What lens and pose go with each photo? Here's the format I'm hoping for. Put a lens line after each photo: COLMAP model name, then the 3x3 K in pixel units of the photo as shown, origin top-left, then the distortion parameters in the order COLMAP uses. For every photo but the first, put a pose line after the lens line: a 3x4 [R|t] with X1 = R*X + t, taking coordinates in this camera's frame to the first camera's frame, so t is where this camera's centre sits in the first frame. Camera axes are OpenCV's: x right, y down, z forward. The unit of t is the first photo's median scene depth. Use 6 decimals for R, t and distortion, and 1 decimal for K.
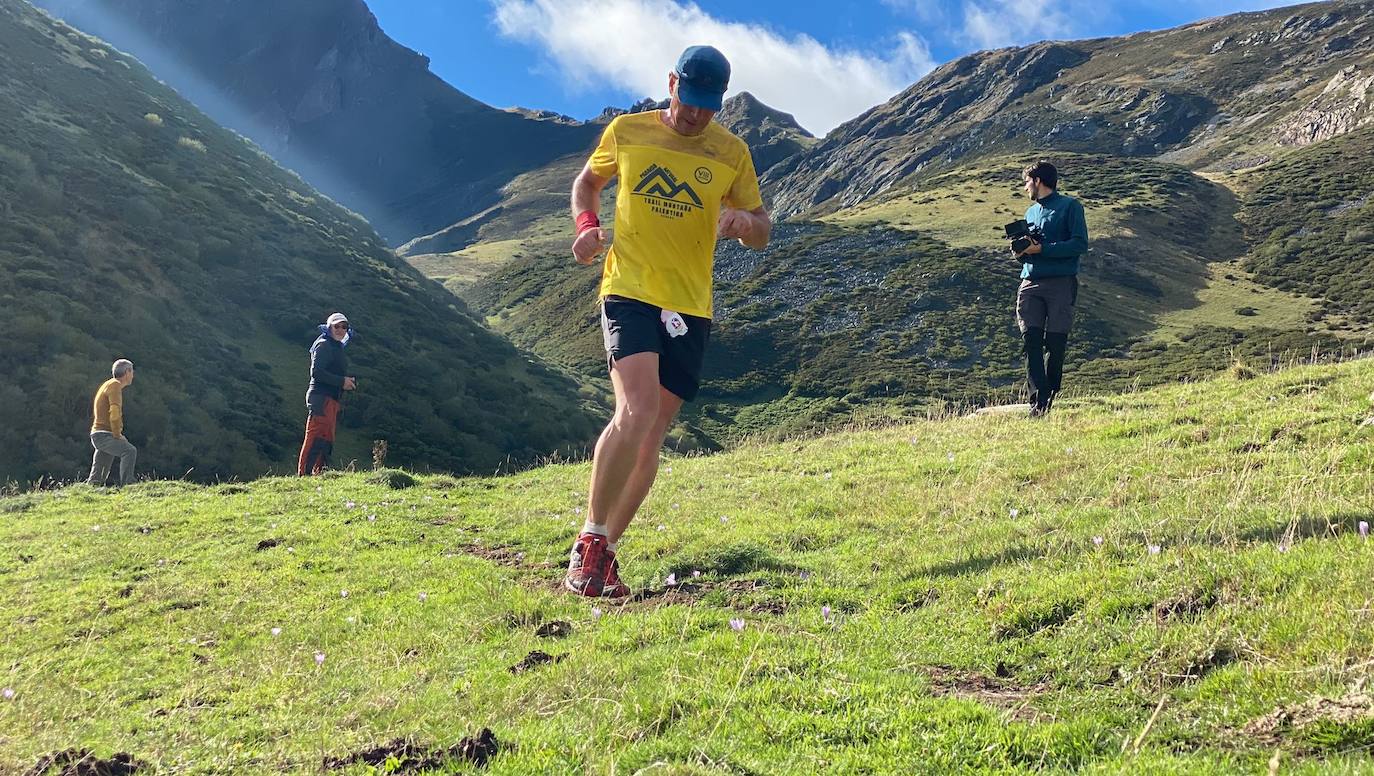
lens RADIAL K [[2347.0, 0, 754.3], [0, 2347.0, 383.3], [0, 0, 1]] dist [0.154753, -0.160442]
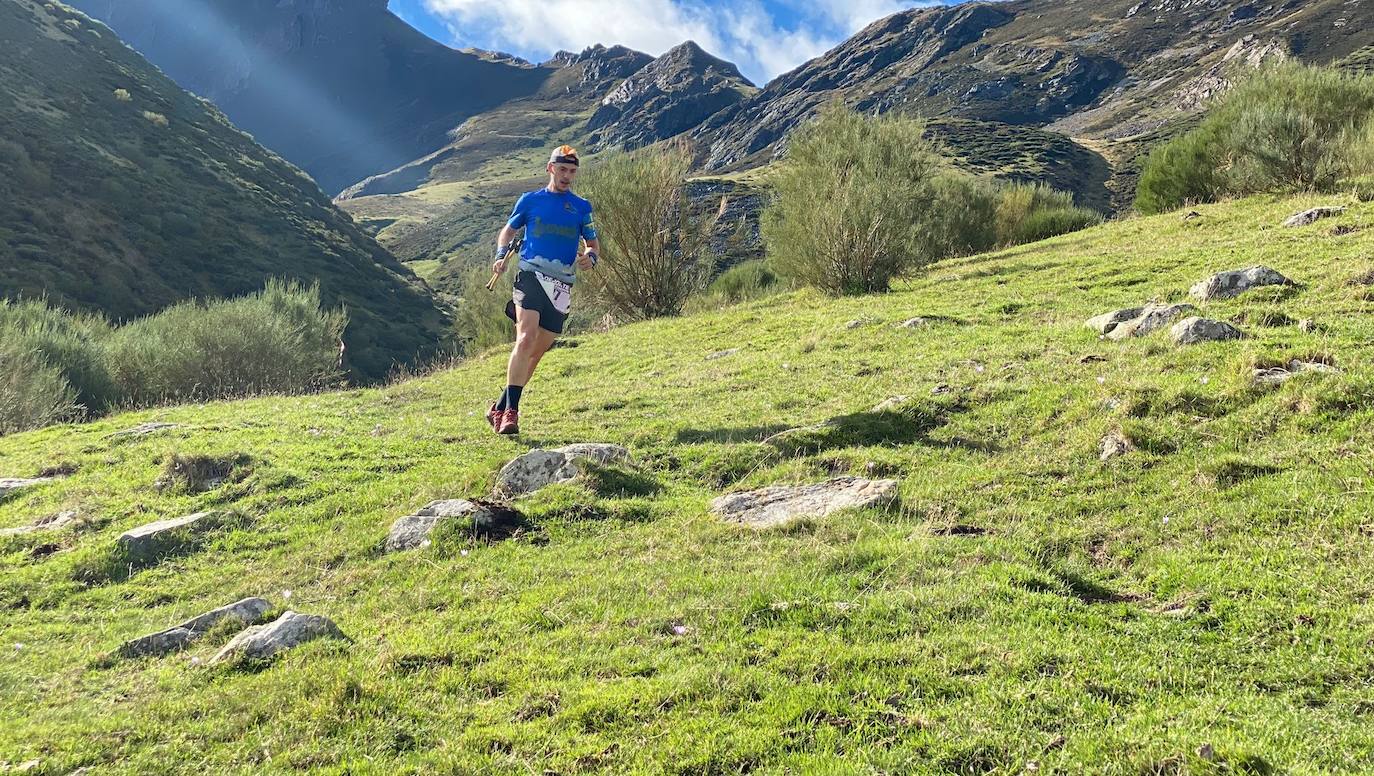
lens RADIAL K [[2347.0, 0, 754.3], [0, 2347.0, 383.3], [0, 0, 1]] dist [0.154753, -0.160442]
pose [[0.999726, 0.017404, 0.015666, 0.016082], [-0.017848, 0.999432, 0.028603, -0.004146], [-0.015159, -0.028875, 0.999468, -0.068679]]
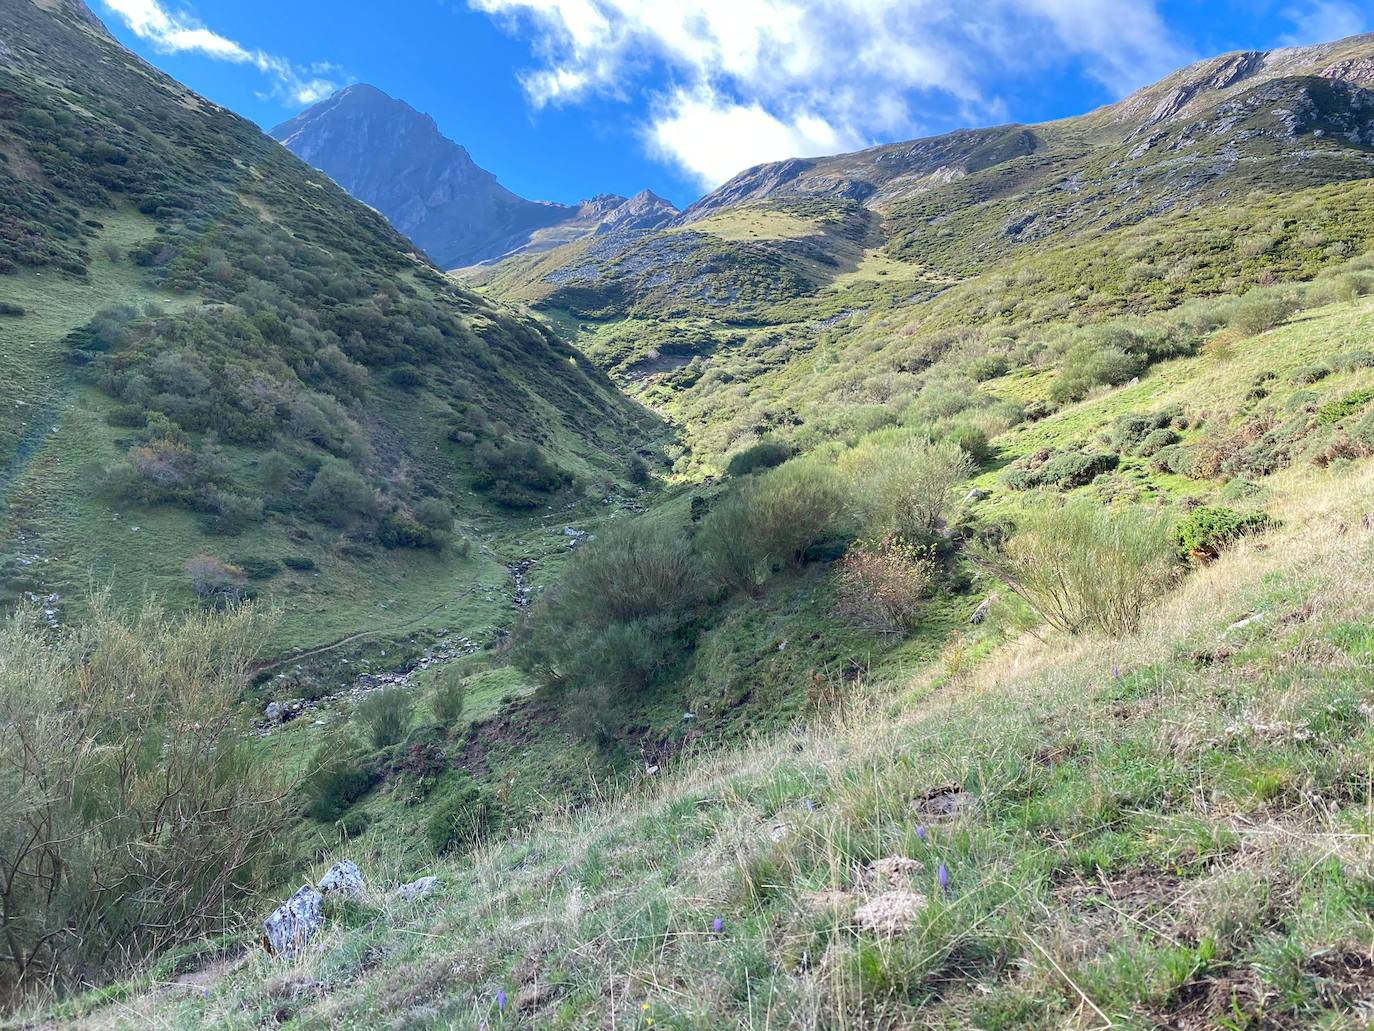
lens RADIAL K [[1055.8, 0, 689.6], [0, 1055.8, 493.2], [0, 0, 1]] dist [0.003833, 0.003665]
pose [[0.999877, 0.002256, 0.015548, 0.029261], [-0.004363, 0.990587, 0.136816, 0.015710], [-0.015093, -0.136867, 0.990474, 0.108944]]
